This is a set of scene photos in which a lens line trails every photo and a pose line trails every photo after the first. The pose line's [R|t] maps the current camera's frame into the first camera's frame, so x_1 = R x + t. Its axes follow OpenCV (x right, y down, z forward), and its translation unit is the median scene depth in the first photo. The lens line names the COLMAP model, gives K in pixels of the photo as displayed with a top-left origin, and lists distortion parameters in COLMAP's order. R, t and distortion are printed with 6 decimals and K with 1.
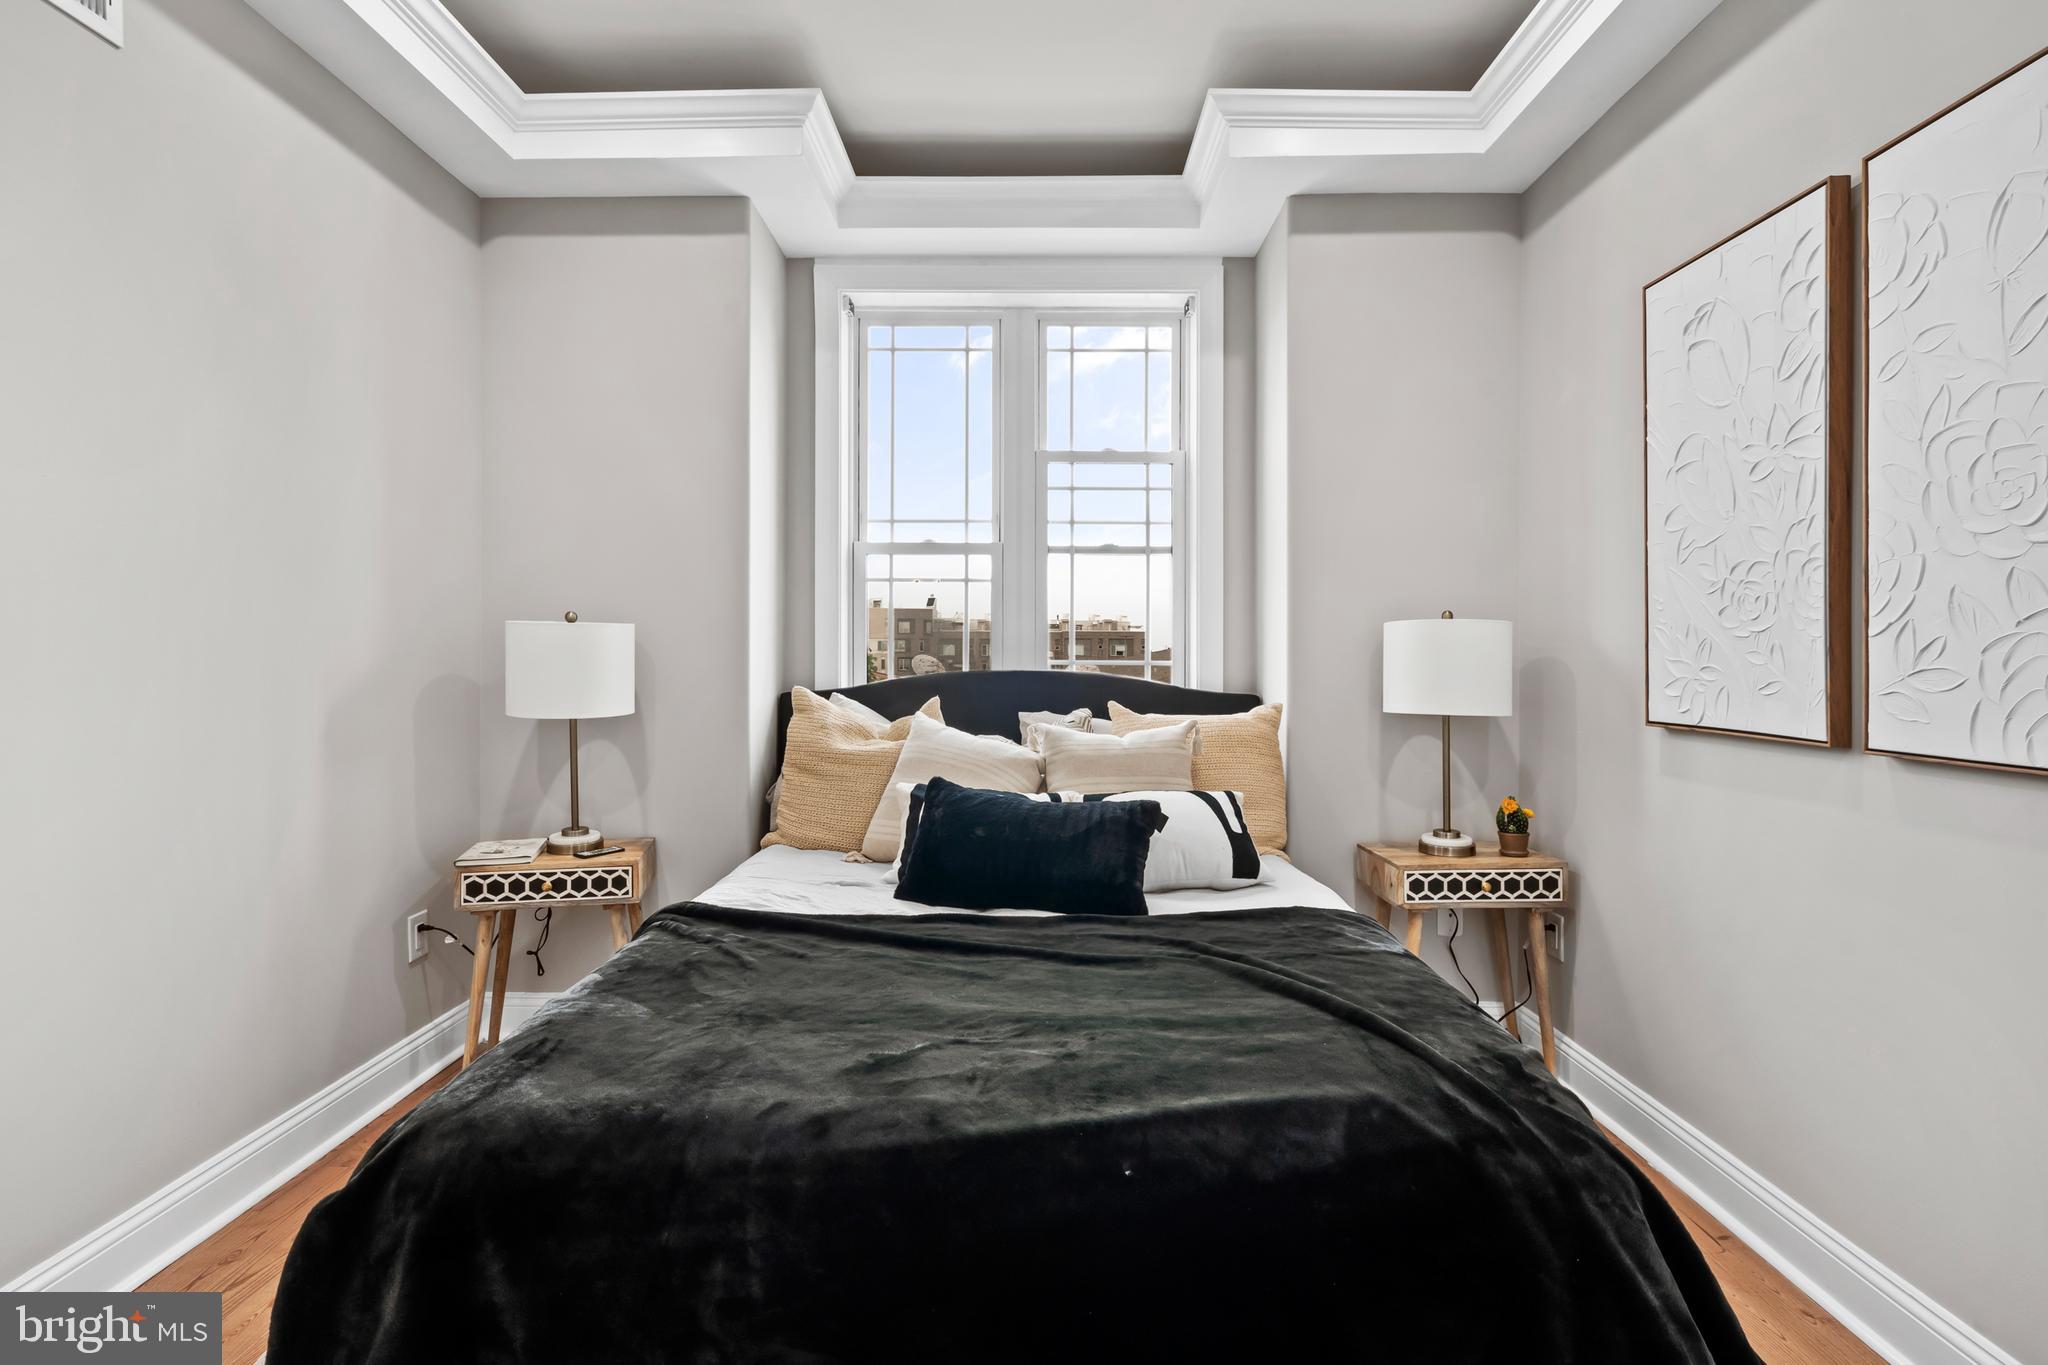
lens RADIAL K [[931.1, 0, 1028.9], [0, 931.1, 656.6], [0, 0, 1]] dist [-0.003158, 0.000680]
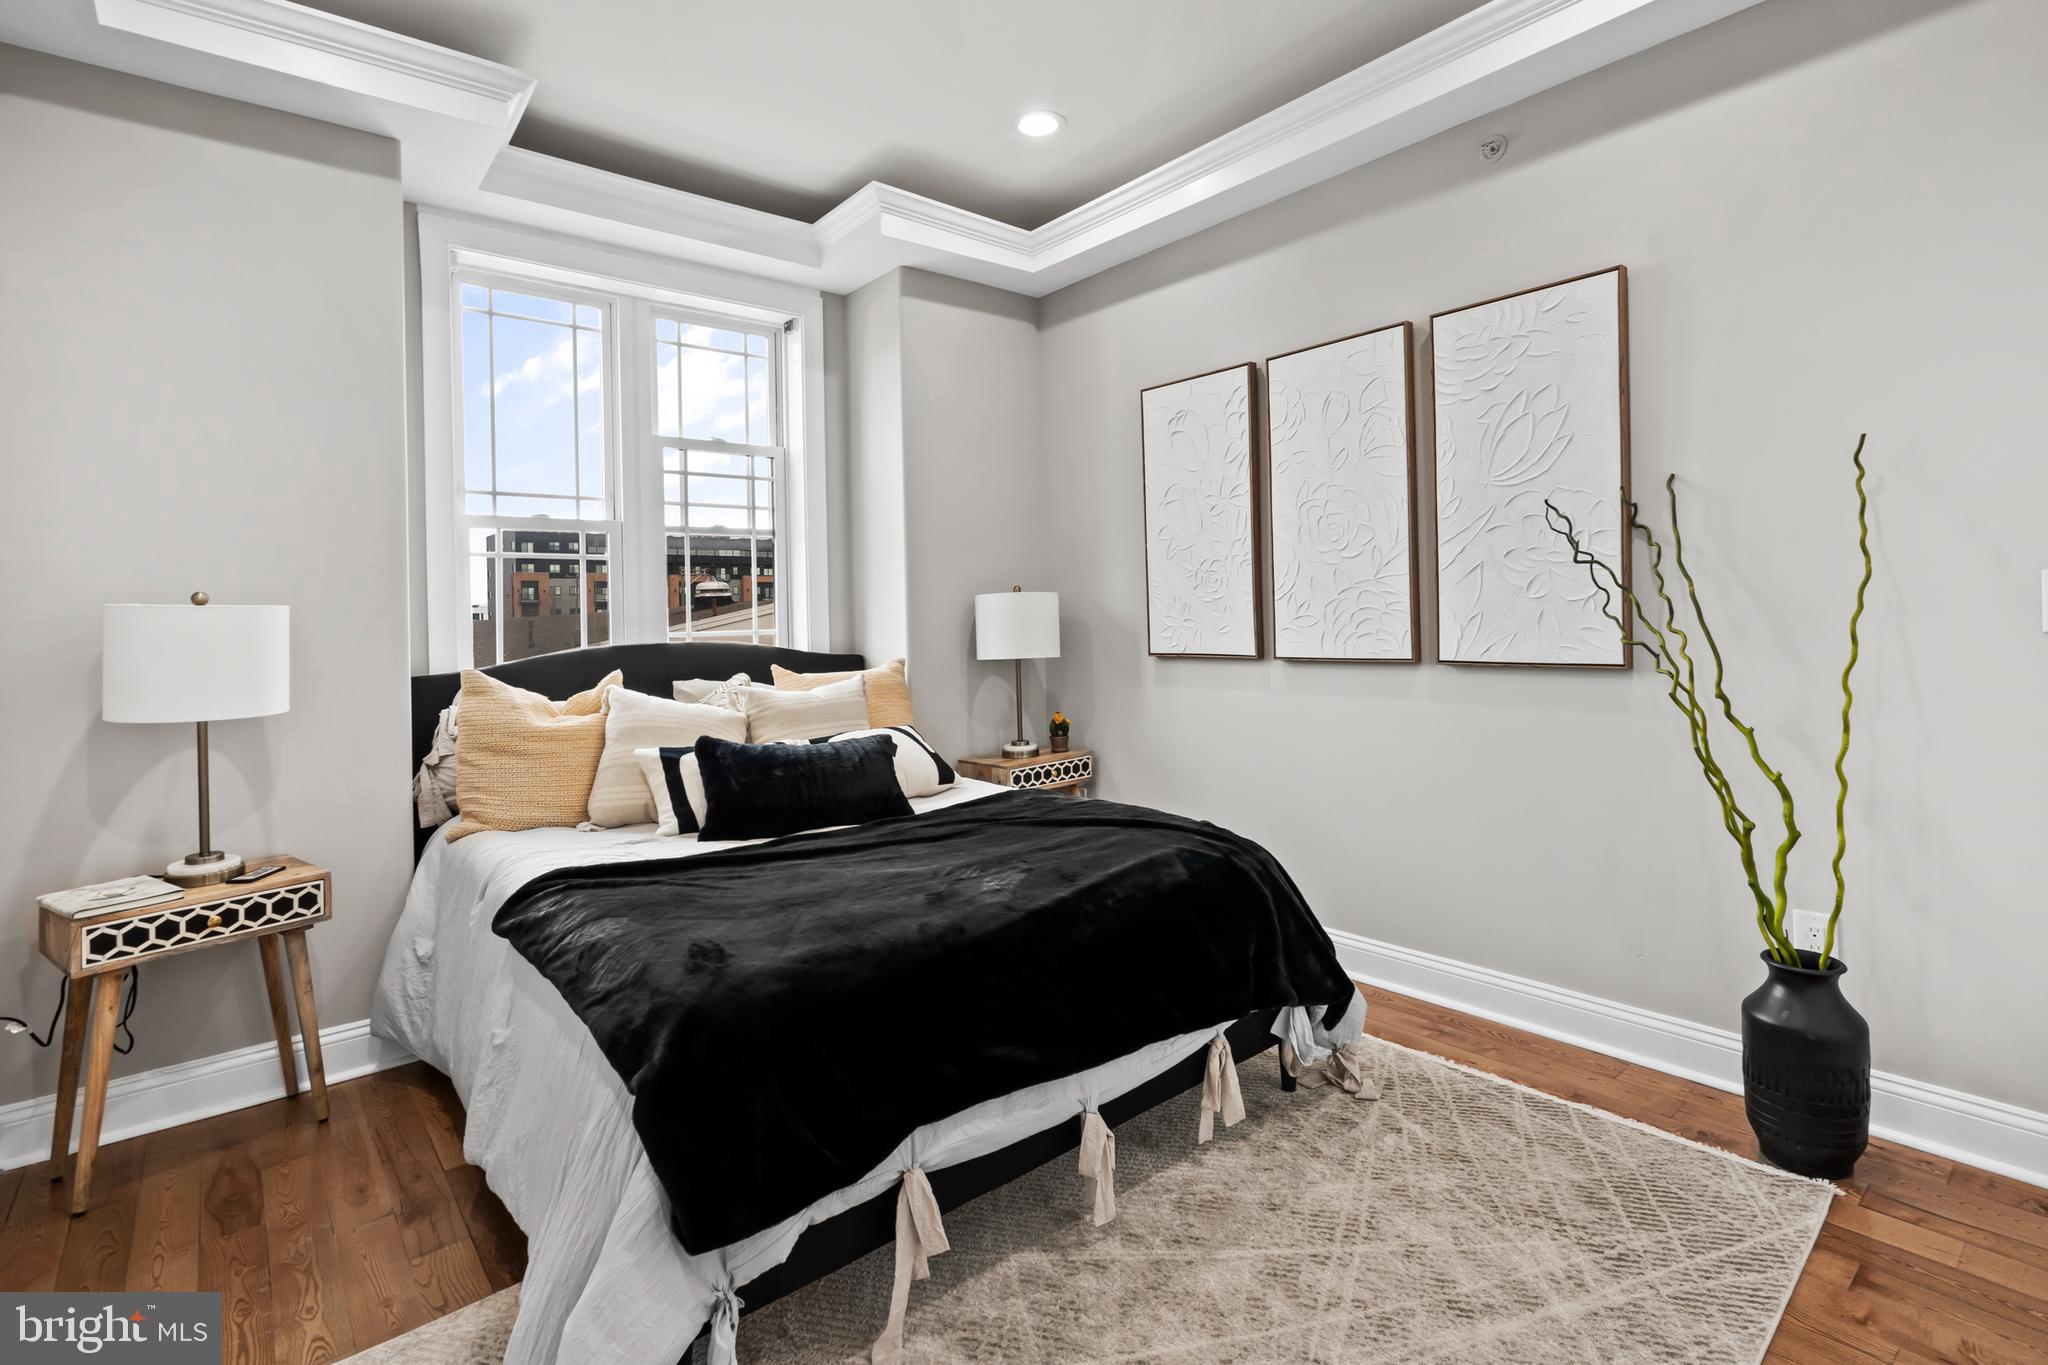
lens RADIAL K [[963.1, 0, 1024.2], [0, 963.1, 620.6], [0, 0, 1]] dist [-0.000279, 0.000355]
pose [[0.763086, -0.028047, 0.645688, -0.489674], [0.032052, 0.999471, 0.005534, -0.004425], [-0.645502, 0.016473, 0.763581, -0.130254]]
